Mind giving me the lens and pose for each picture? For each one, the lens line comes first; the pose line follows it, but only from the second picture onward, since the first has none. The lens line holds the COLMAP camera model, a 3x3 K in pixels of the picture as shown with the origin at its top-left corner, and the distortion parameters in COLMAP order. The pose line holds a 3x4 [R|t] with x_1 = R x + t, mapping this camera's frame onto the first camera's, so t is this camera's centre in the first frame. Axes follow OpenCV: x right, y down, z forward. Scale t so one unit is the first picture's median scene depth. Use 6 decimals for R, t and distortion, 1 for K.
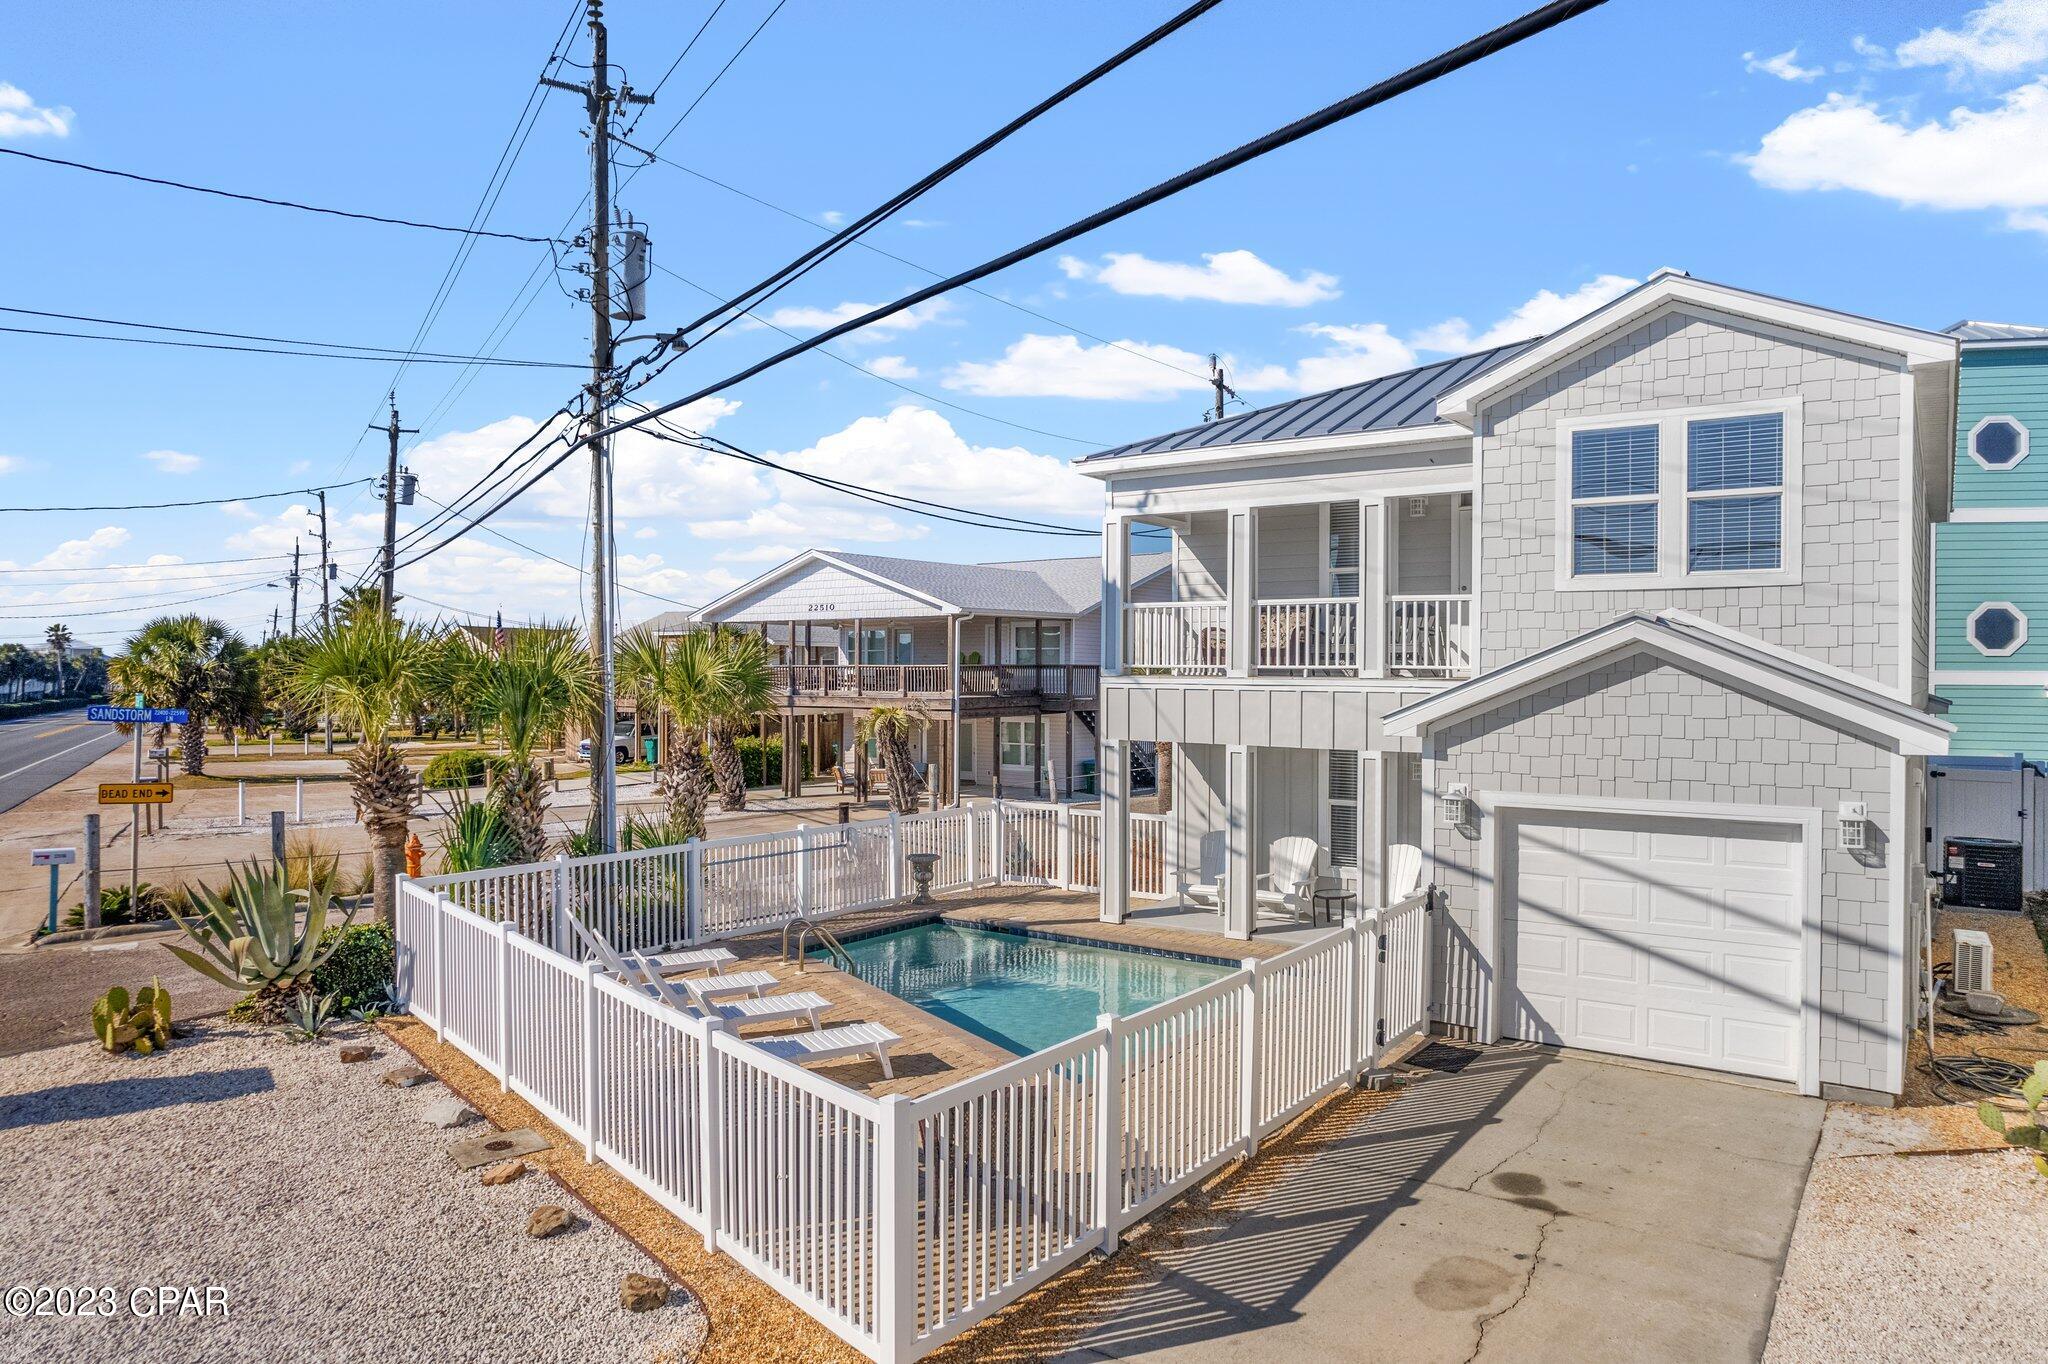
lens RADIAL K [[1300.8, 0, 1032.8], [0, 1300.8, 694.3], [0, 0, 1]] dist [-0.071255, 0.047070]
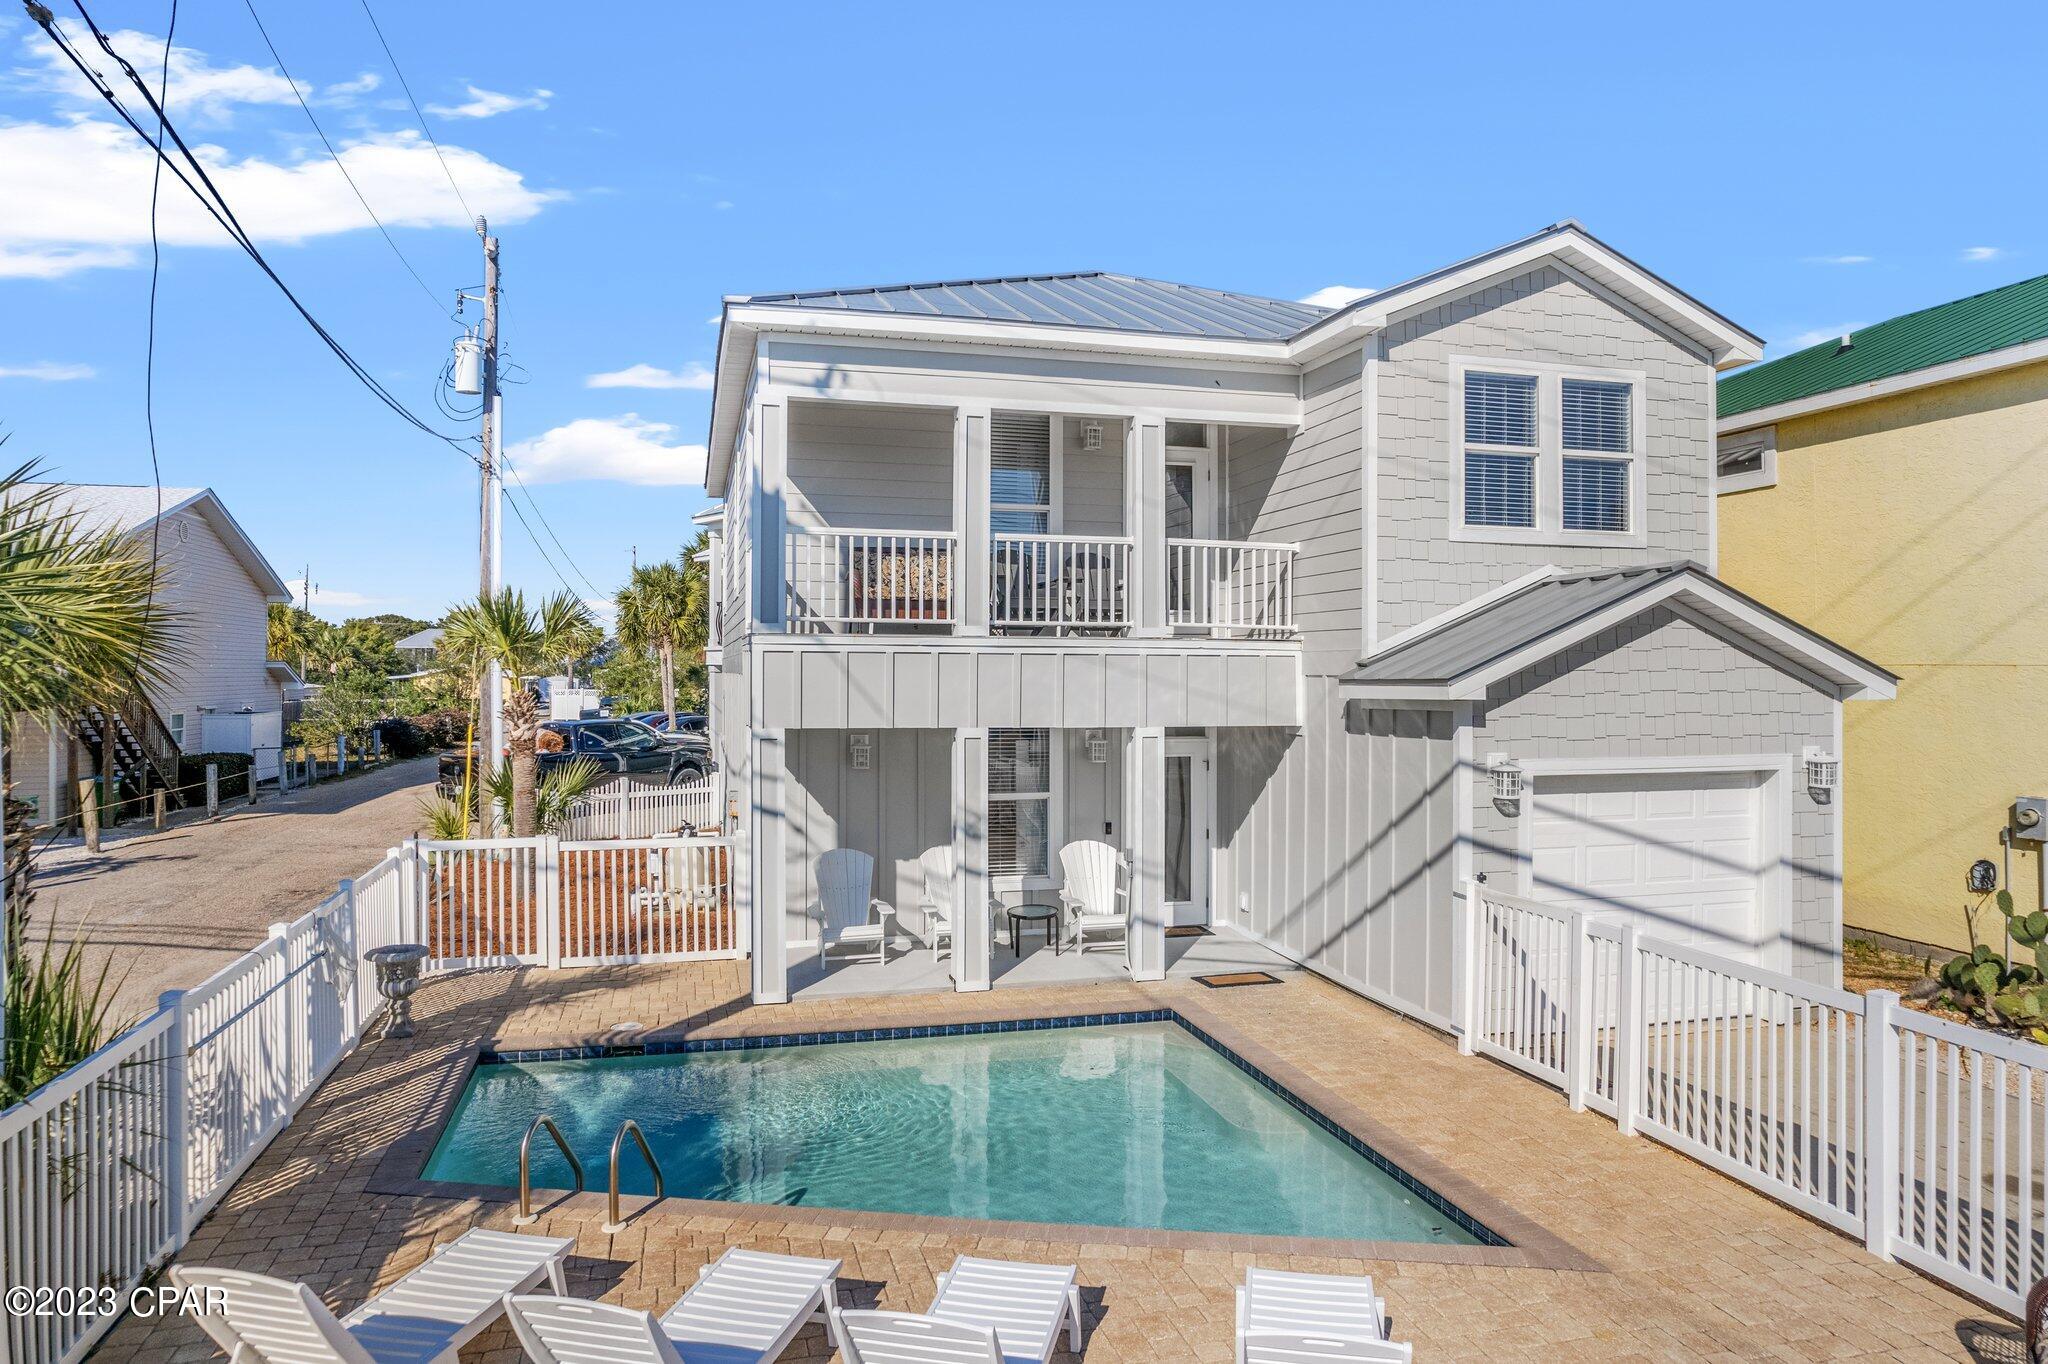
lens RADIAL K [[1291.8, 0, 1024.0], [0, 1291.8, 682.0], [0, 0, 1]] dist [-0.042421, -0.000034]
pose [[0.640729, -0.010753, 0.767691, -0.524066], [0.012331, 0.999917, 0.003714, 0.014492], [-0.767668, 0.007087, 0.640809, 0.683443]]
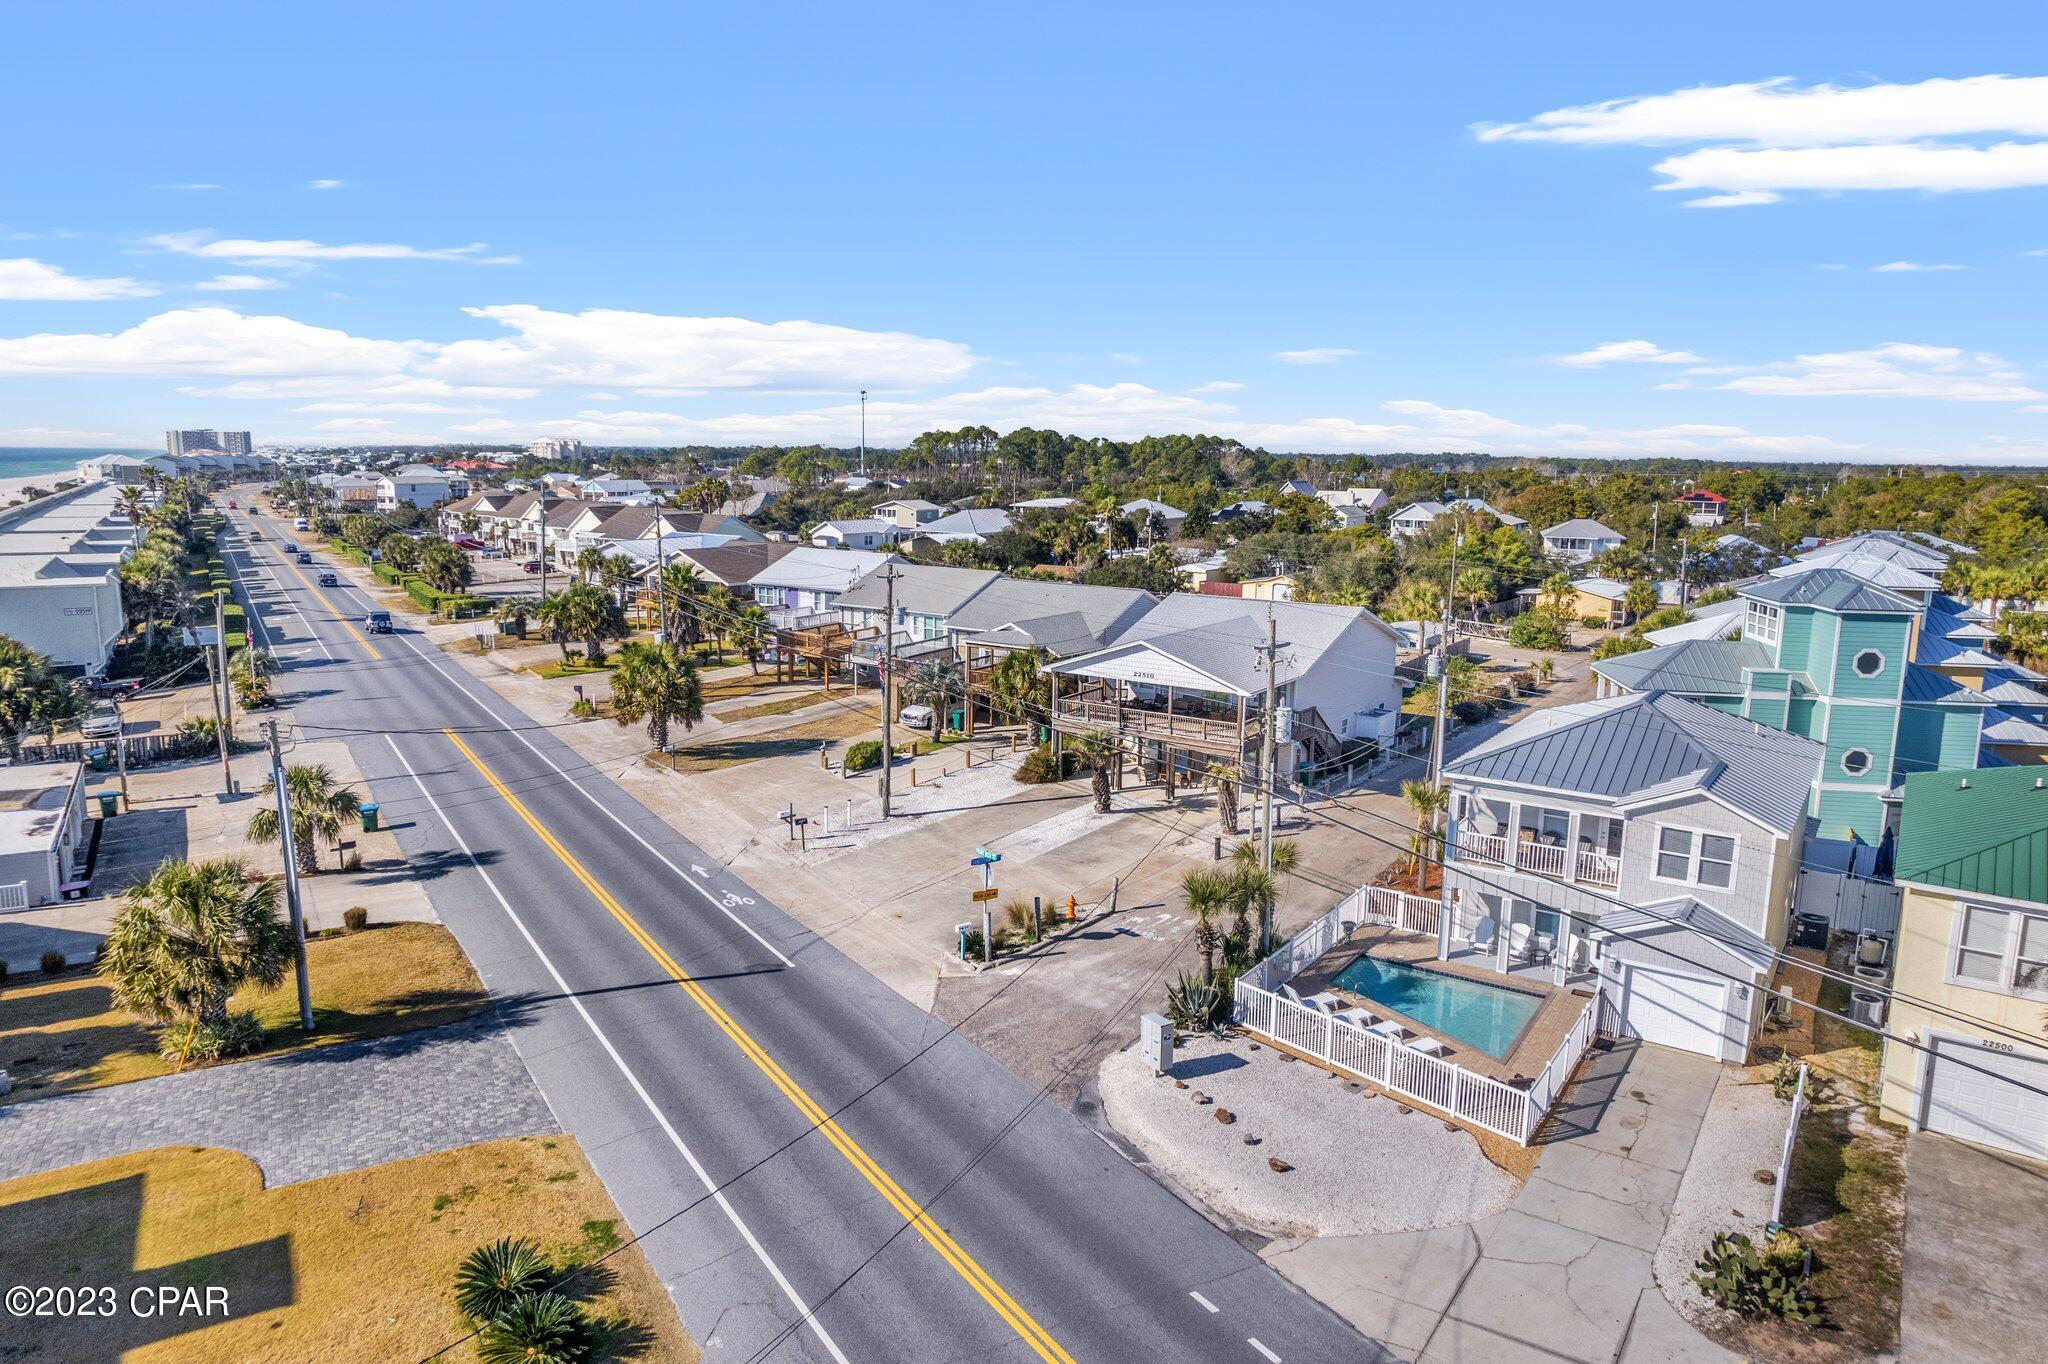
lens RADIAL K [[1306.1, 0, 1024.0], [0, 1306.1, 682.0], [0, 0, 1]] dist [-0.064829, 0.001174]
pose [[0.999973, 0.005472, 0.004895, -1.030133], [-0.006167, 0.987822, 0.155466, -0.986974], [-0.003985, -0.155492, 0.987829, -1.788074]]
